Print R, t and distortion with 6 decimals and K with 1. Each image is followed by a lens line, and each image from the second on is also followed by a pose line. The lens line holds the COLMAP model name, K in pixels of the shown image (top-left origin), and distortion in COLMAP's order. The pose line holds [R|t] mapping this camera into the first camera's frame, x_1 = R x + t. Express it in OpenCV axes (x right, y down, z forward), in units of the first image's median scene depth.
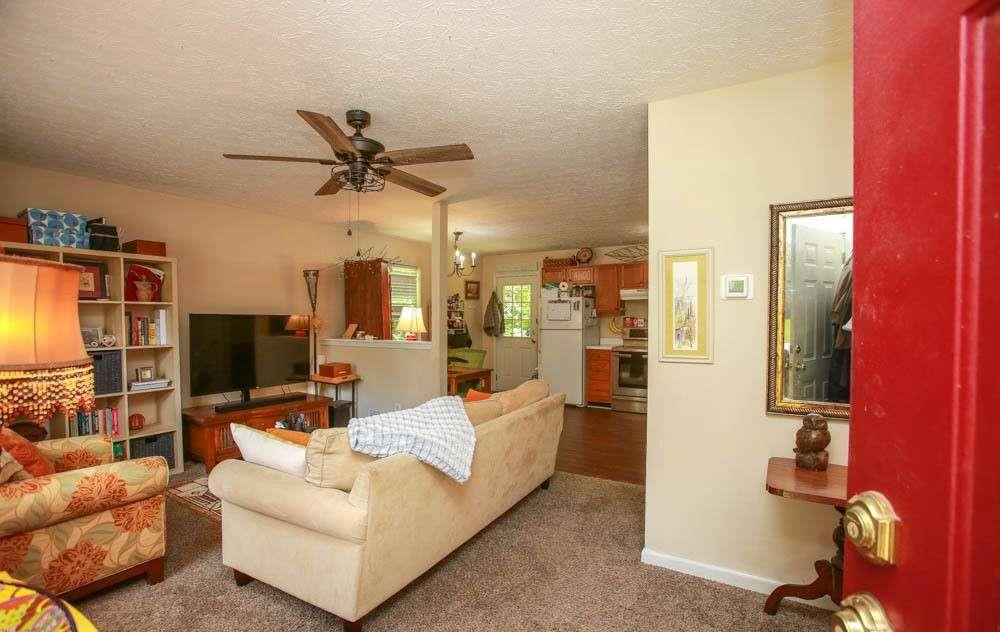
lens RADIAL K [[460.2, 0, 502.6], [0, 460.2, 331.4], [0, 0, 1]] dist [-0.071799, 0.030015]
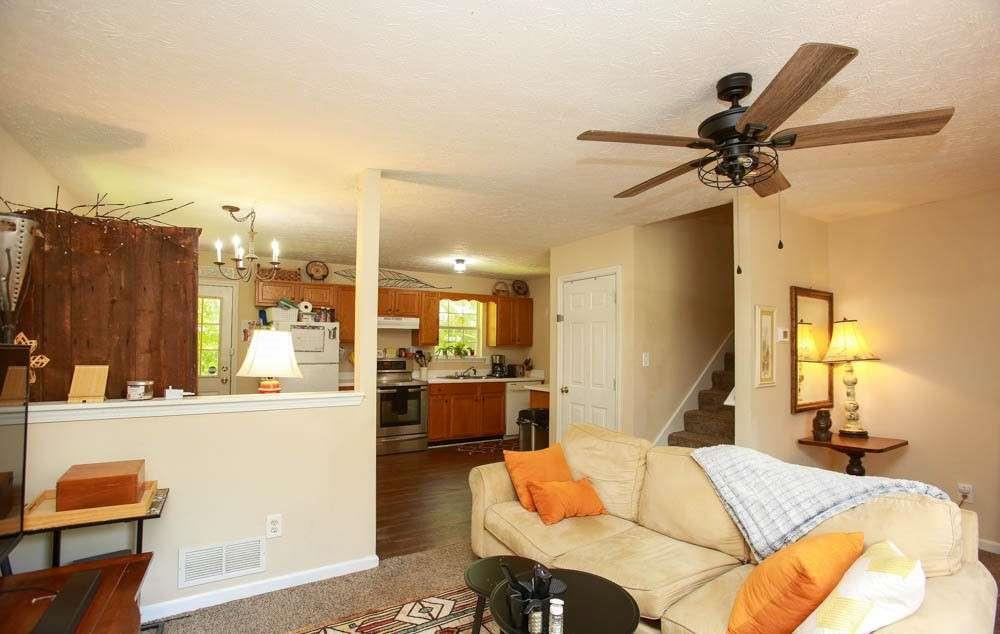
lens RADIAL K [[463.0, 0, 502.5], [0, 463.0, 332.8], [0, 0, 1]] dist [-0.068025, 0.030001]
pose [[0.440077, 0.030036, 0.897458, -0.564590], [0.017822, 0.998951, -0.042172, -0.023754], [-0.897783, 0.034554, 0.439080, 0.509396]]
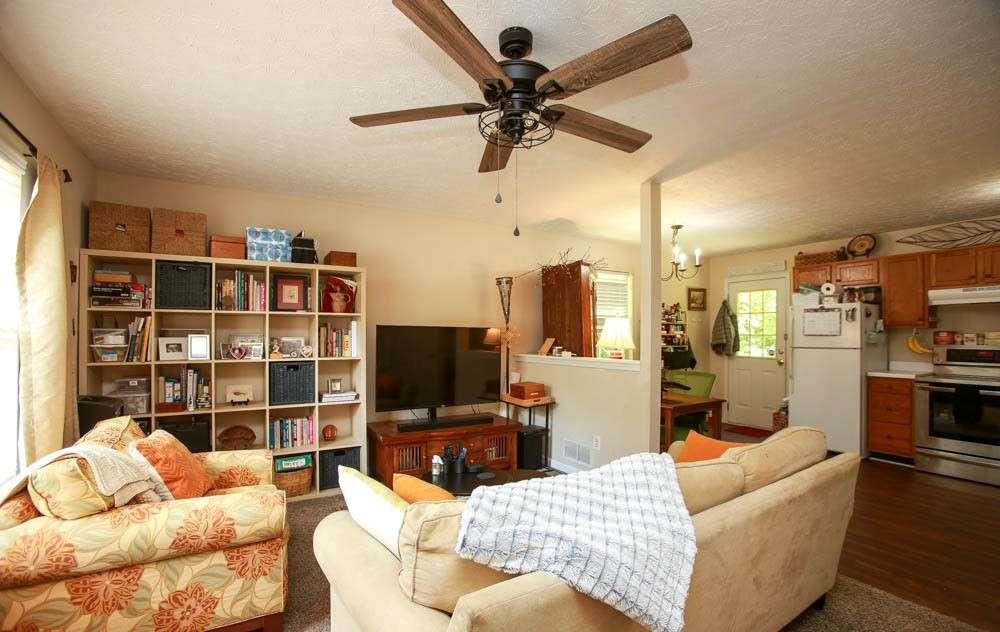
lens RADIAL K [[460.2, 0, 502.6], [0, 460.2, 331.4], [0, 0, 1]] dist [-0.071799, 0.030015]
pose [[0.890976, -0.001065, -0.454049, -0.009489], [-0.015910, 0.999310, -0.033563, 0.001945], [0.453772, 0.037128, 0.890344, 0.183810]]
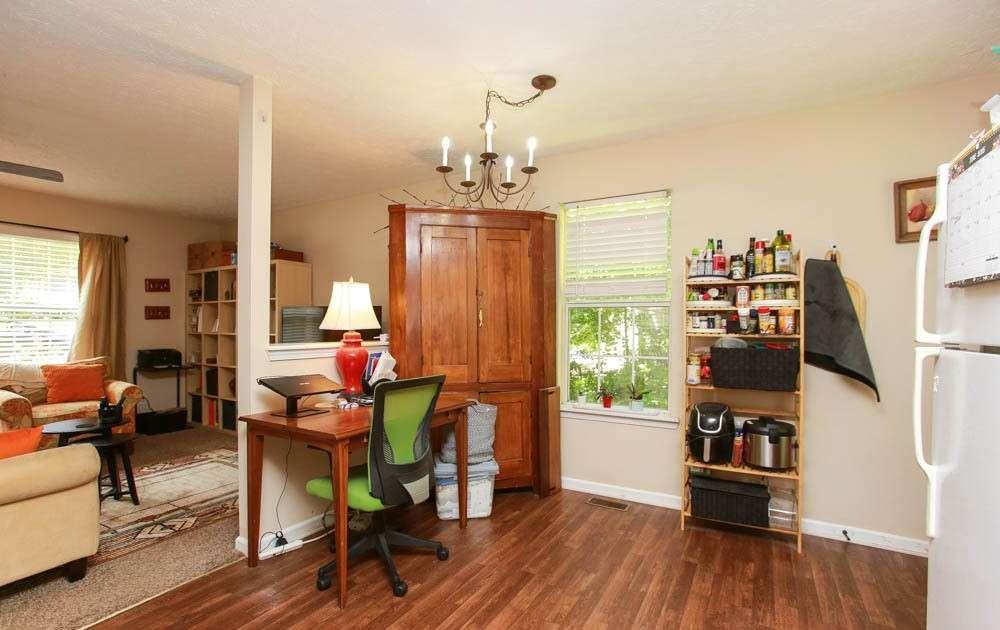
lens RADIAL K [[460.2, 0, 502.6], [0, 460.2, 330.4], [0, 0, 1]] dist [-0.071799, 0.030015]
pose [[0.024582, 0.012610, -0.999618, 0.340335], [-0.031990, 0.999418, 0.011821, -0.009442], [0.999186, 0.031688, 0.024971, 1.149940]]
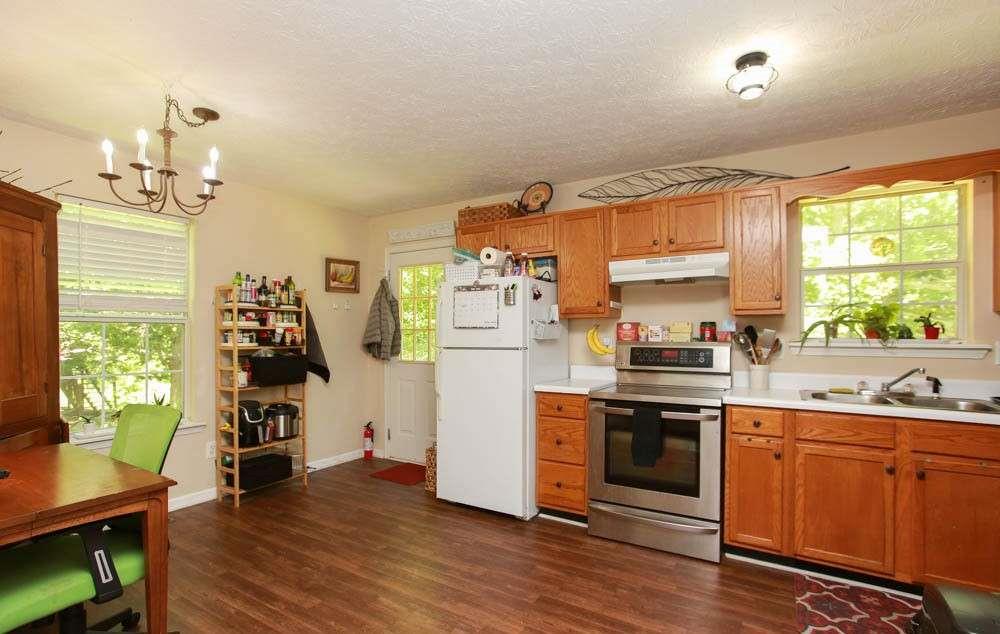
lens RADIAL K [[463.0, 0, 502.5], [0, 463.0, 332.8], [0, 0, 1]] dist [-0.068025, 0.030001]
pose [[0.999998, -0.000932, 0.001519, 0.201479], [0.000978, 0.999523, -0.030856, -0.006887], [-0.001489, 0.030858, 0.999523, 0.727300]]
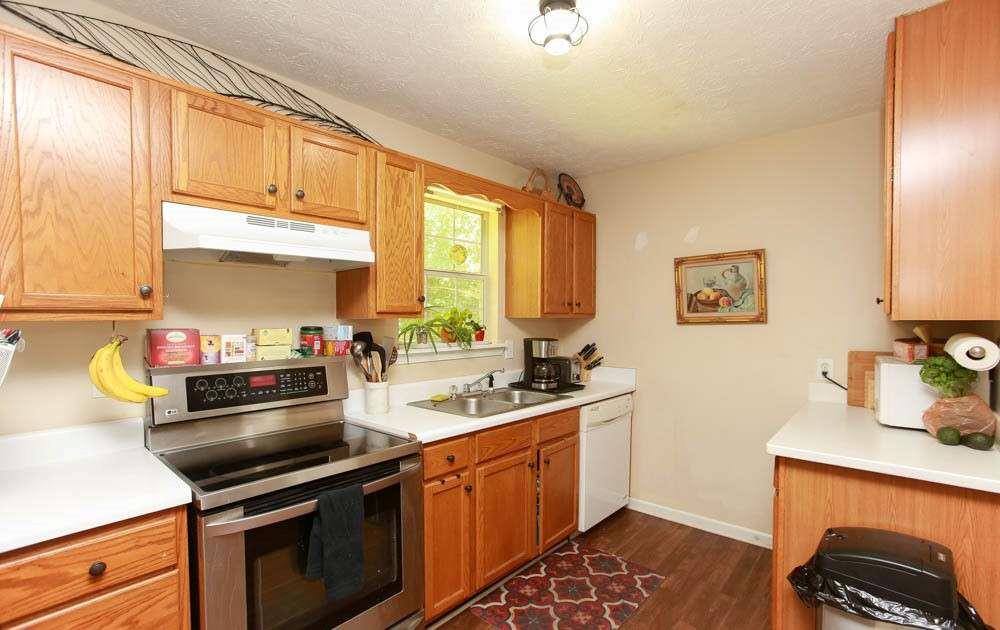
lens RADIAL K [[460.2, 0, 502.6], [0, 460.2, 330.4], [0, 0, 1]] dist [-0.071799, 0.030015]
pose [[0.167297, -0.029456, 0.985466, 0.102092], [0.026804, 0.999320, 0.025320, -0.042399], [-0.985542, 0.022178, 0.167973, 1.094445]]
